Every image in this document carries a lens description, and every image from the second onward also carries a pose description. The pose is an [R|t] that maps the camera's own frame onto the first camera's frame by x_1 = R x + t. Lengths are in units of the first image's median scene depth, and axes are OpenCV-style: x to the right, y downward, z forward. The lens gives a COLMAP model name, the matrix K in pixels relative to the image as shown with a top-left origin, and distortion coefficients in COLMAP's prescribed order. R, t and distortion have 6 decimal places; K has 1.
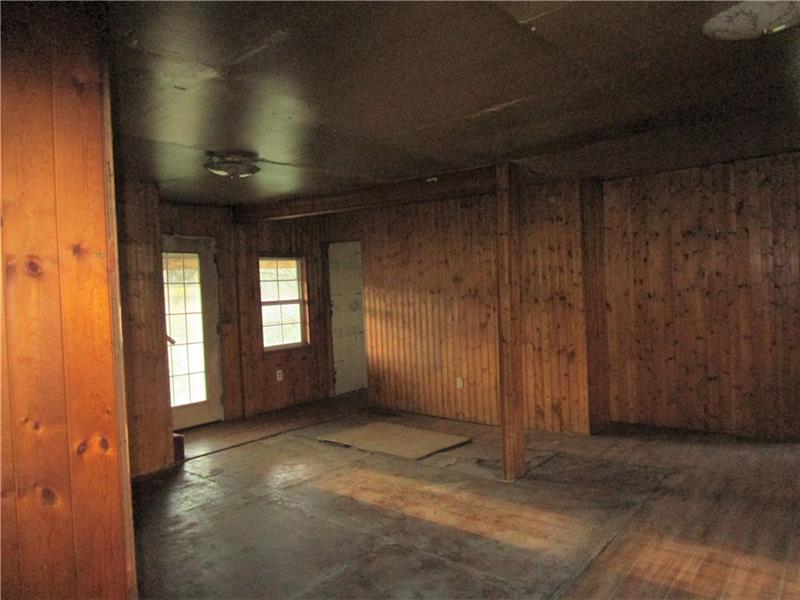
lens RADIAL K [[567.8, 0, 402.4], [0, 567.8, 296.5], [0, 0, 1]] dist [-0.027974, 0.002371]
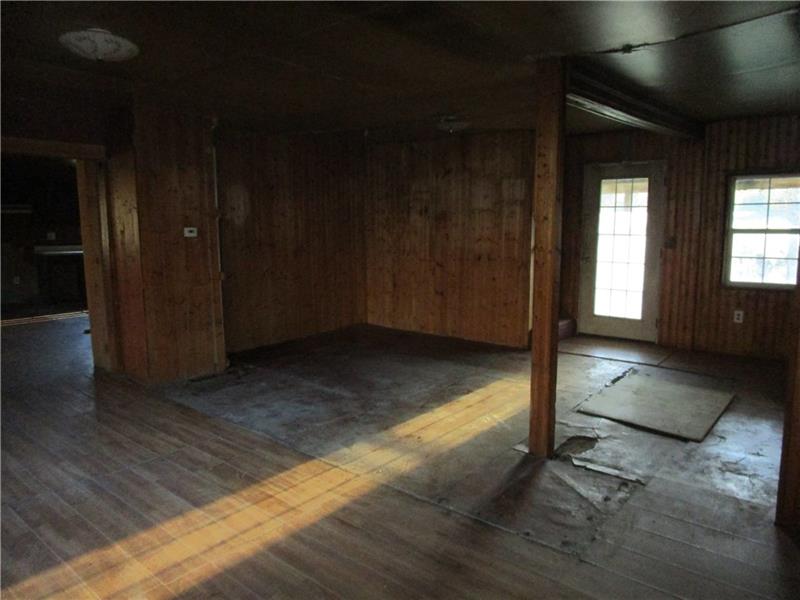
lens RADIAL K [[567.8, 0, 402.4], [0, 567.8, 296.5], [0, 0, 1]] dist [-0.027974, 0.002371]
pose [[-0.022299, 0.178278, -0.983727, 0.712137], [-0.011215, 0.983866, 0.178558, -0.041529], [0.999688, 0.015014, -0.019940, 0.587625]]
